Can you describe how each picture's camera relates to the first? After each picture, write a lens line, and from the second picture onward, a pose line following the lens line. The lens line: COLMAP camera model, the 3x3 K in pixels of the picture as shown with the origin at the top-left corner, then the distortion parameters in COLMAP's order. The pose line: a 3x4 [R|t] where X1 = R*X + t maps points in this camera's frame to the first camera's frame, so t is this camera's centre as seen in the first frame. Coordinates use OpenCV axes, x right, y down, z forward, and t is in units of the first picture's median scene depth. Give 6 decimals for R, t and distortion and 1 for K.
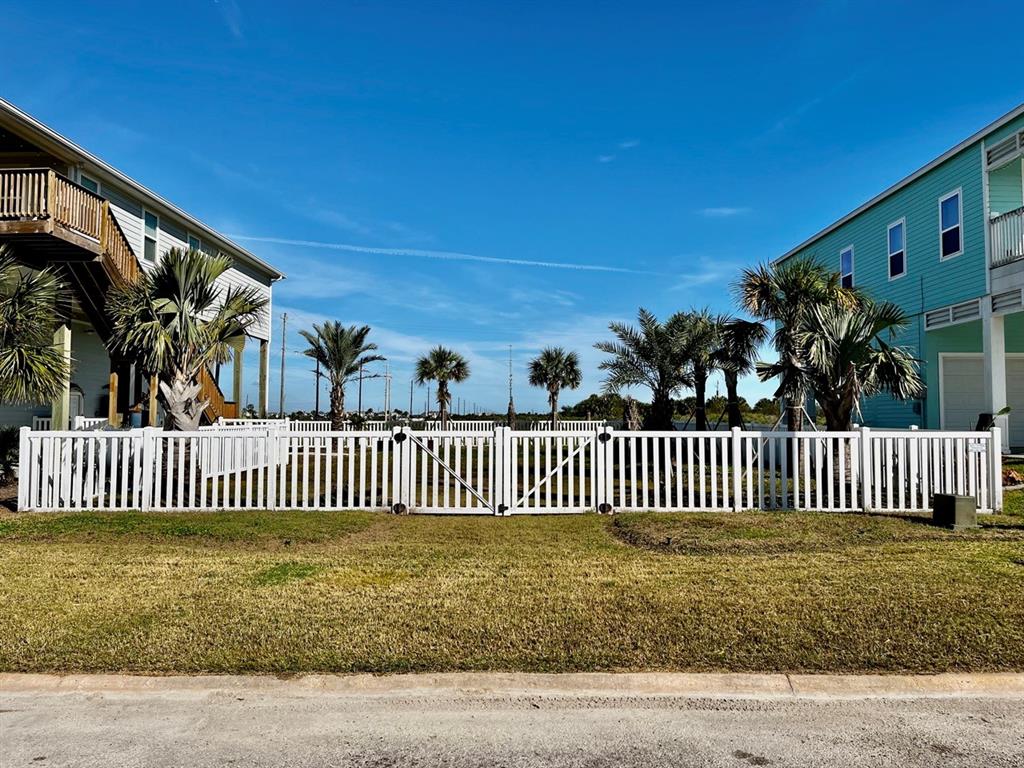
lens RADIAL K [[772.6, 0, 514.9], [0, 772.6, 382.9], [0, 0, 1]] dist [0.035206, -0.007215]
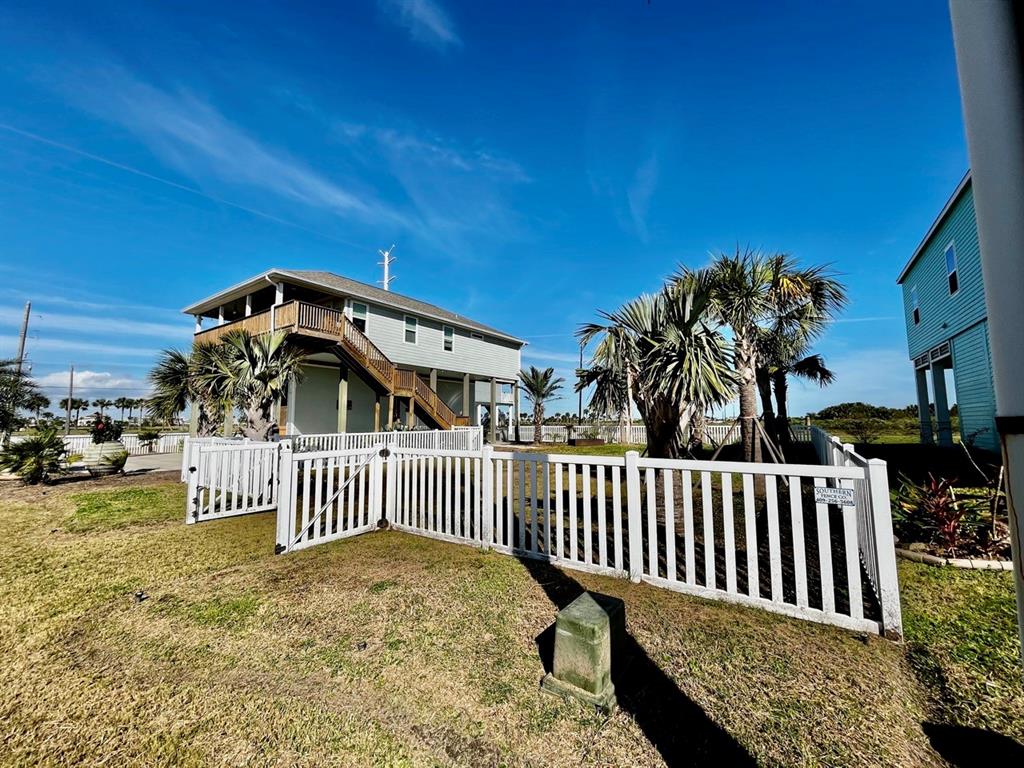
lens RADIAL K [[415.4, 0, 513.2], [0, 415.4, 377.3], [0, 0, 1]] dist [0.000580, 0.000153]
pose [[0.828616, -0.061511, -0.556428, 0.422314], [0.027571, 0.997223, -0.069181, 0.005893], [0.559138, 0.041983, 0.828011, 0.449545]]
